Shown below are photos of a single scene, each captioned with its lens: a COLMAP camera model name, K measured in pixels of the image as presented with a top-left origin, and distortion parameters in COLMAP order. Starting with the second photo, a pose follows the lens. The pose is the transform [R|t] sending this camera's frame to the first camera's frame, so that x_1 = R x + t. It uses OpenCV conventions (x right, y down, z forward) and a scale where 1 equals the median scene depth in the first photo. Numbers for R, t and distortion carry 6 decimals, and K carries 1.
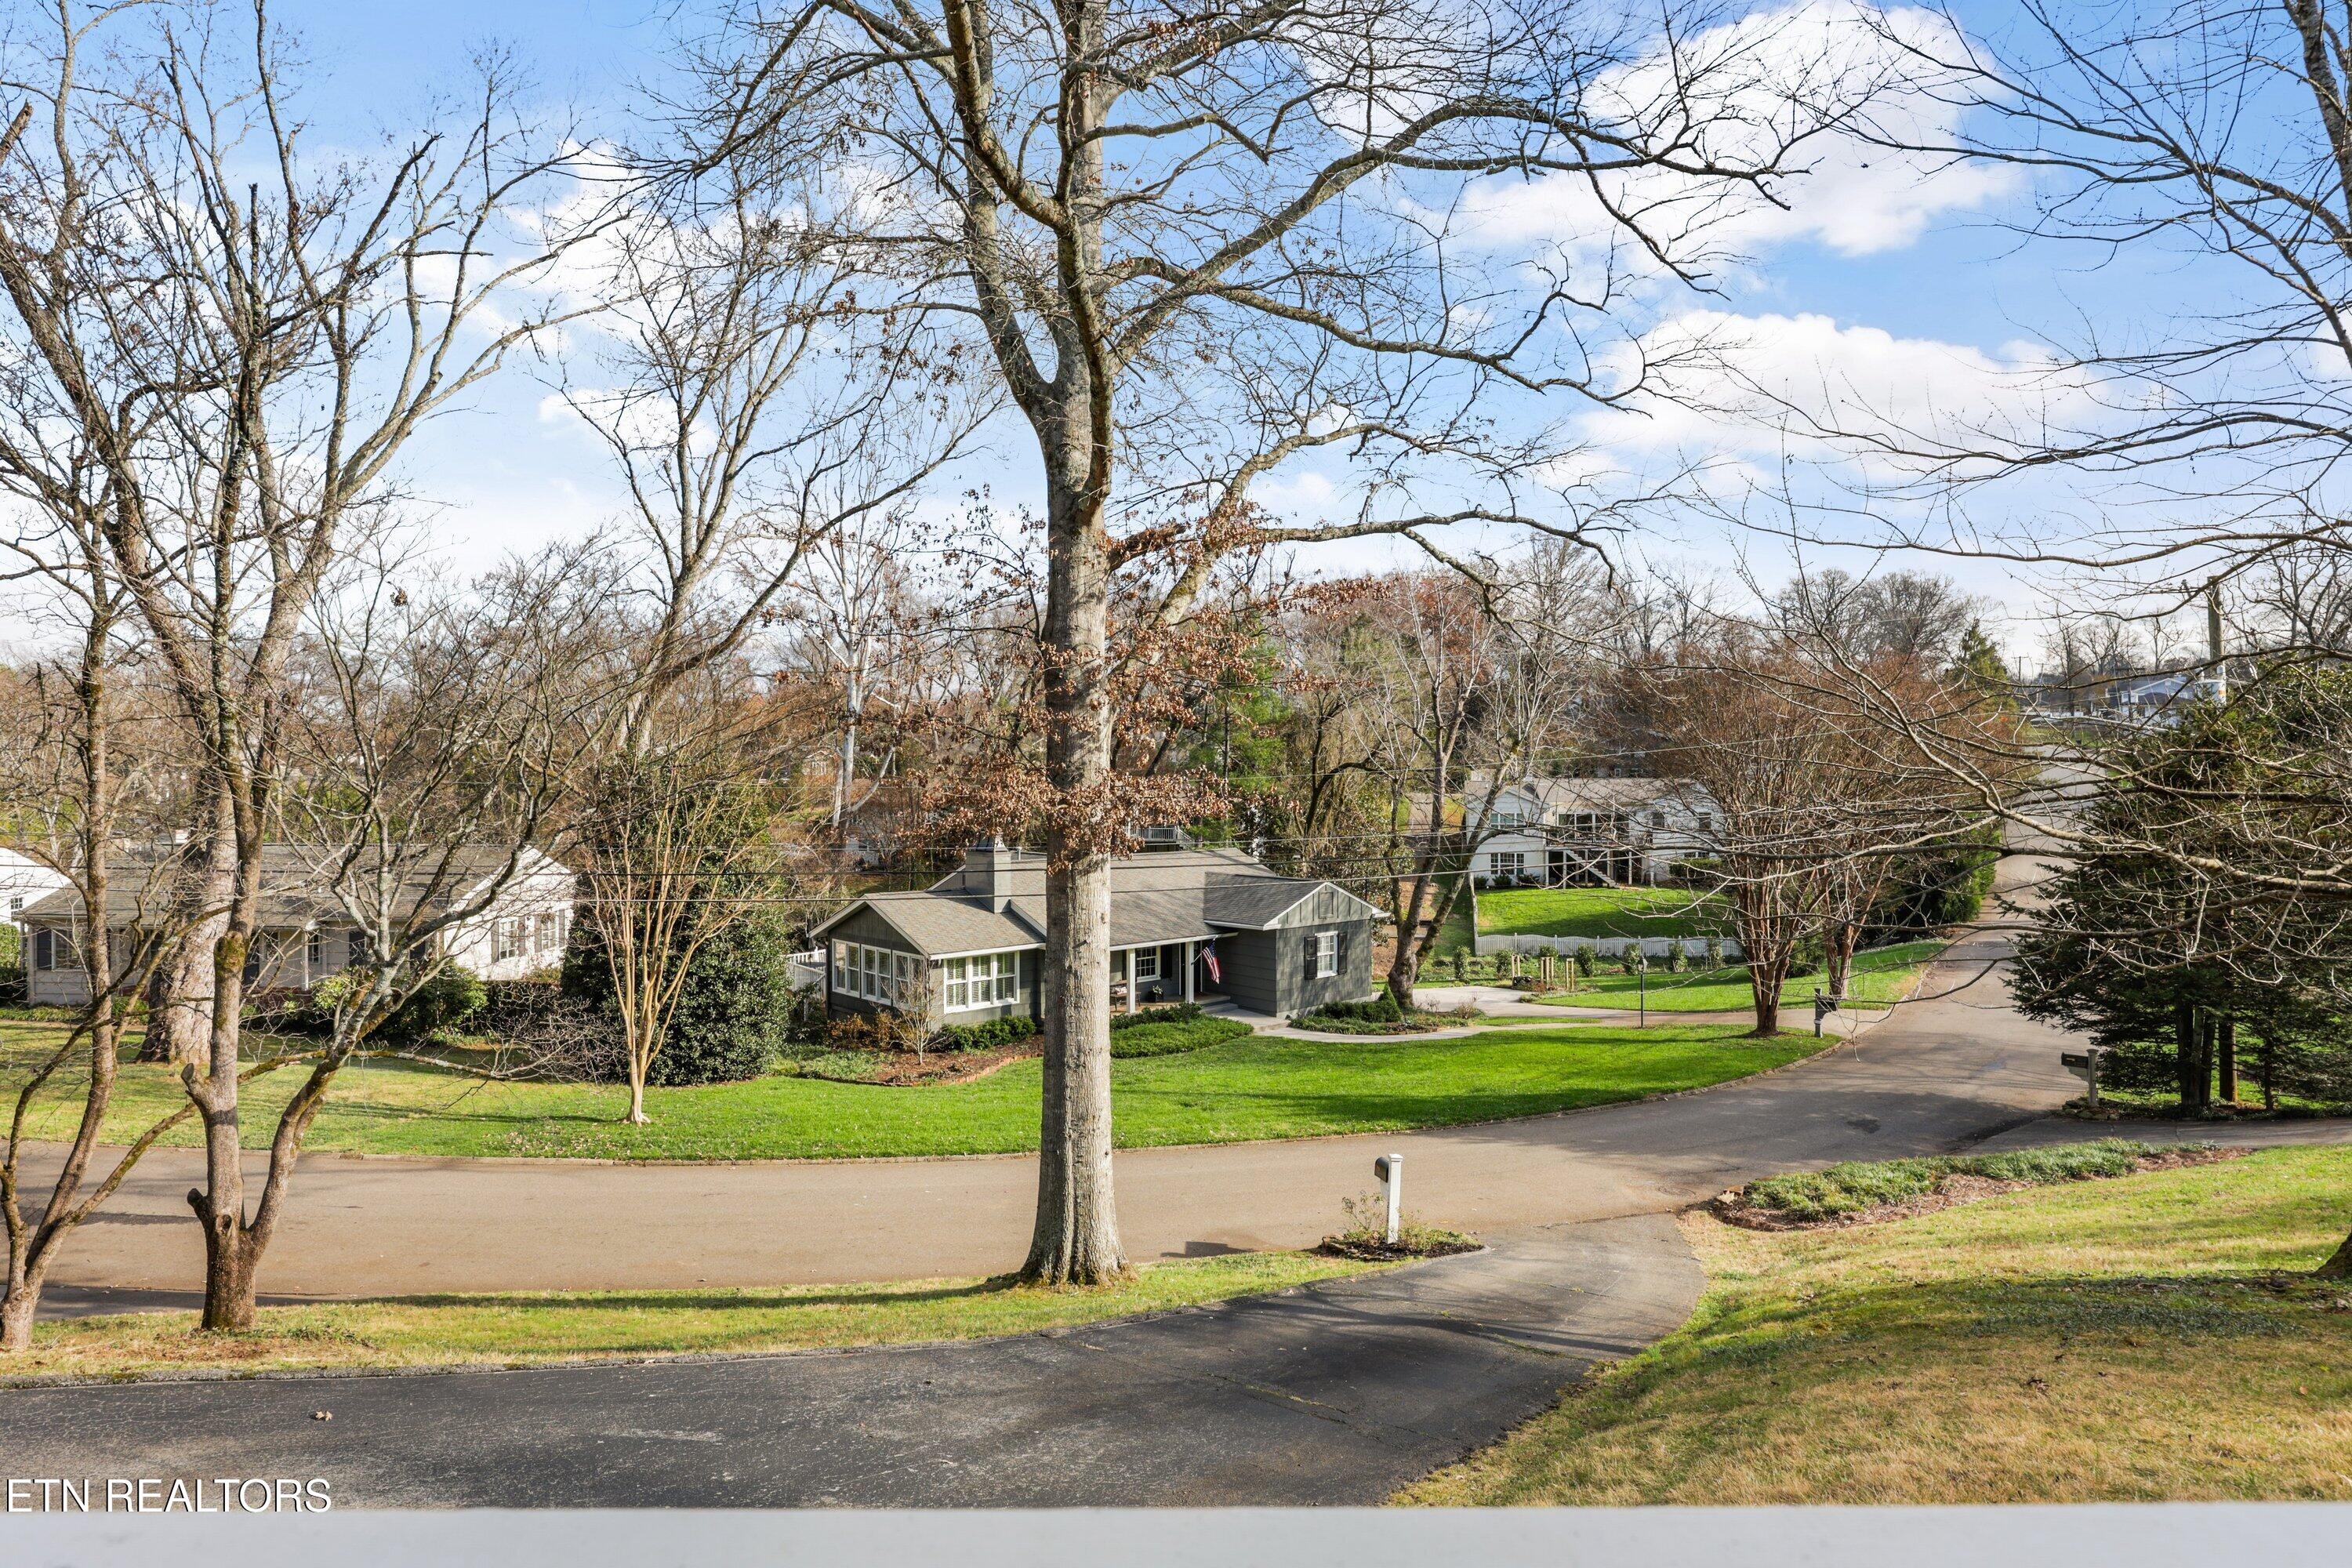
lens RADIAL K [[1303.2, 0, 1176.0], [0, 1303.2, 784.0], [0, 0, 1]] dist [0.000955, 0.000516]
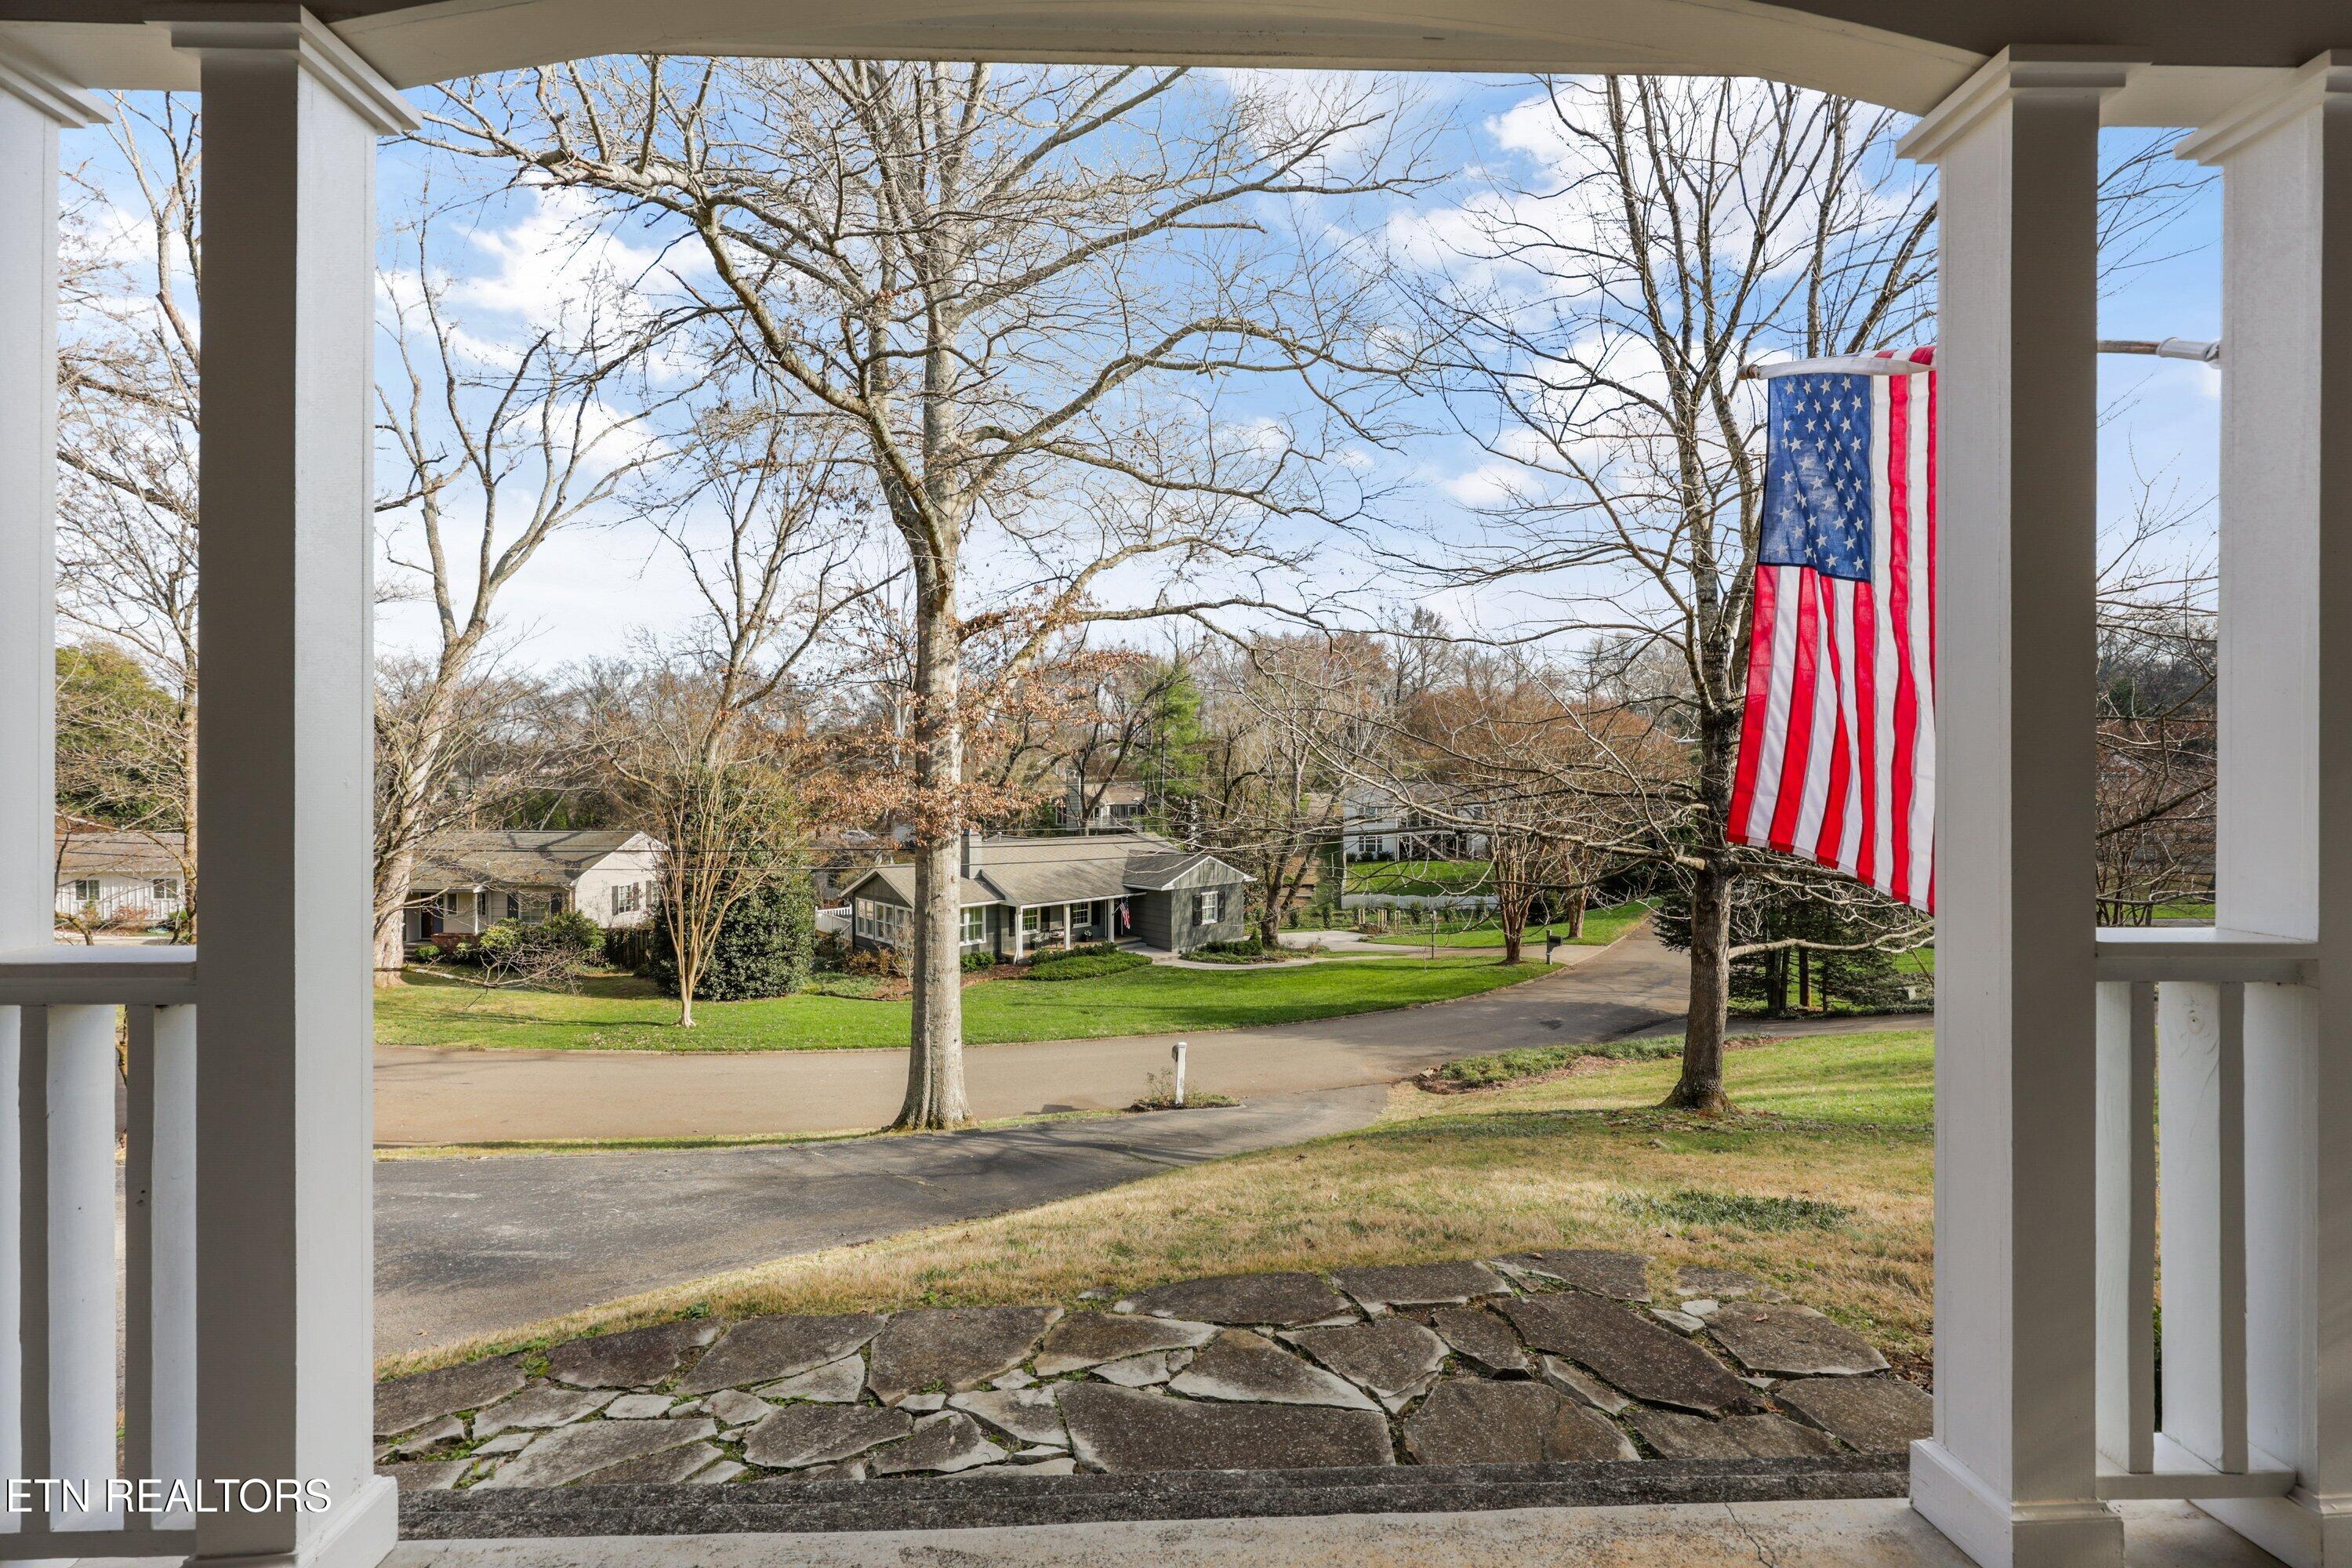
lens RADIAL K [[944.7, 0, 1176.0], [0, 944.7, 784.0], [0, 0, 1]] dist [-0.000793, -0.000083]
pose [[0.999939, -0.001723, 0.010945, 0.092137], [0.001758, 0.999993, -0.003217, -0.000015], [-0.010940, 0.003236, 0.999935, -0.031633]]
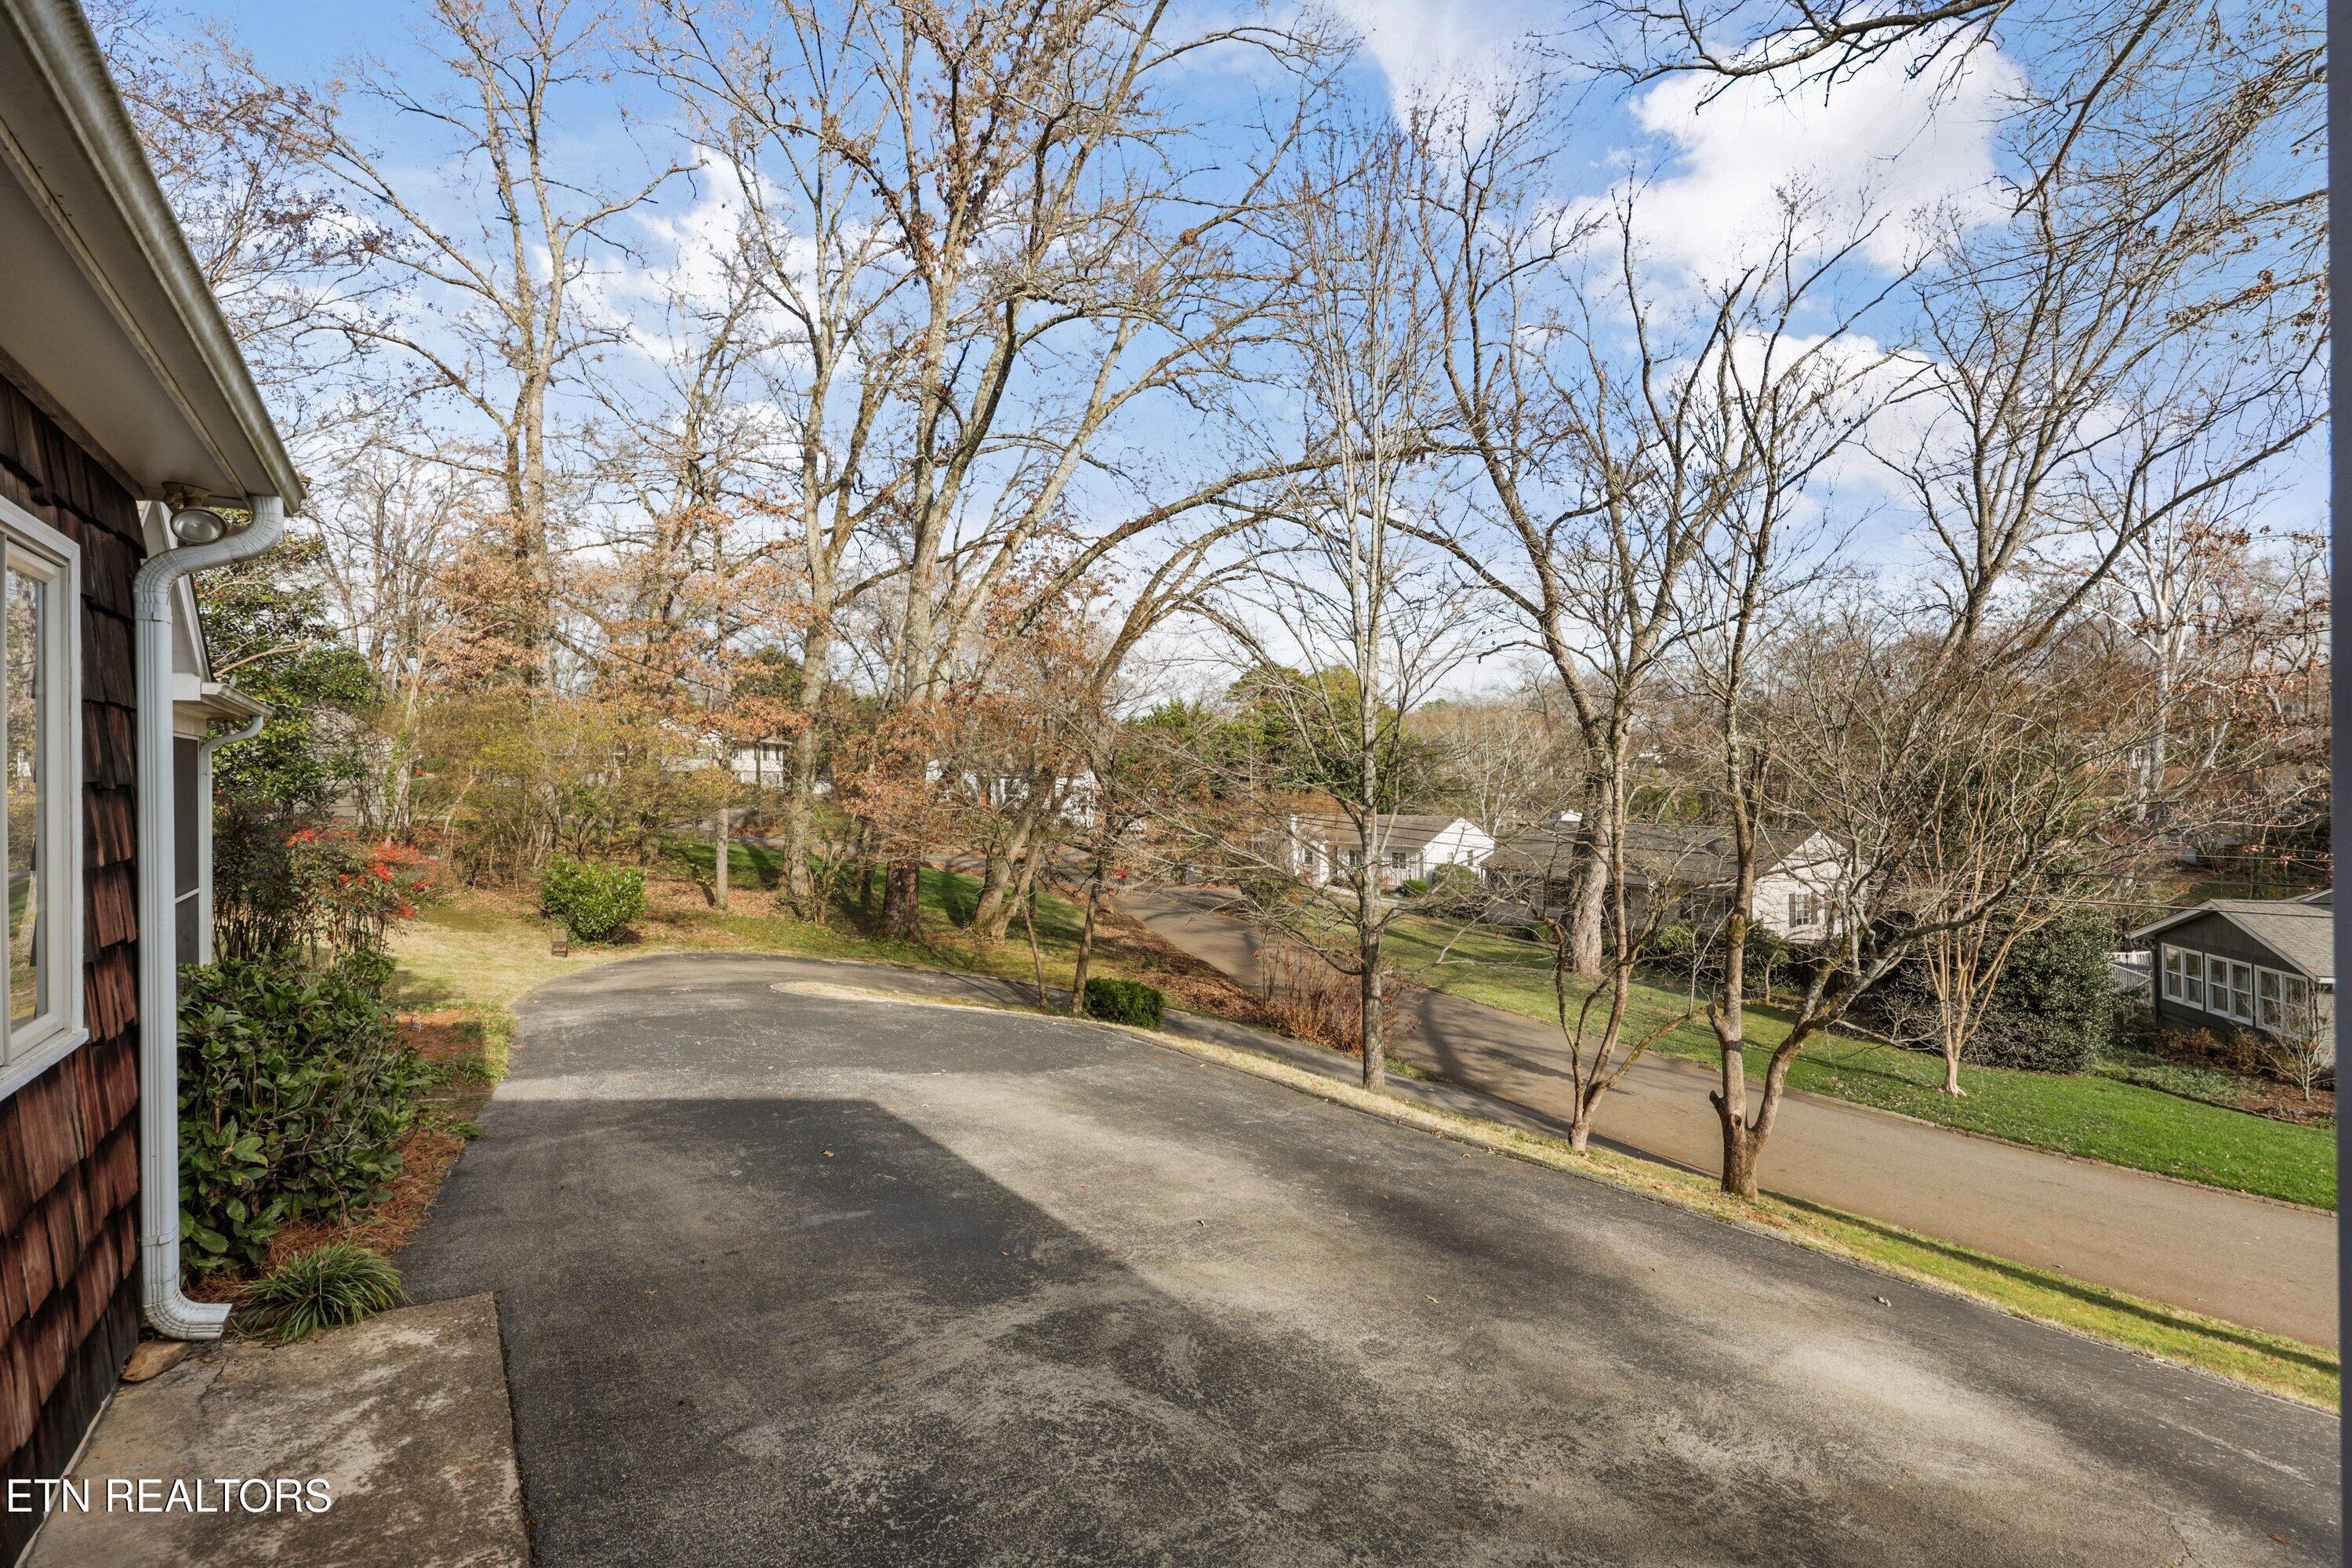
lens RADIAL K [[1064.2, 0, 1175.5], [0, 1064.2, 773.7], [0, 0, 1]] dist [0.000165, 0.000073]
pose [[0.557573, -0.007045, -0.830098, -0.026354], [0.008023, 0.999963, -0.003098, -0.010129], [0.830089, -0.004932, 0.557609, -0.035949]]
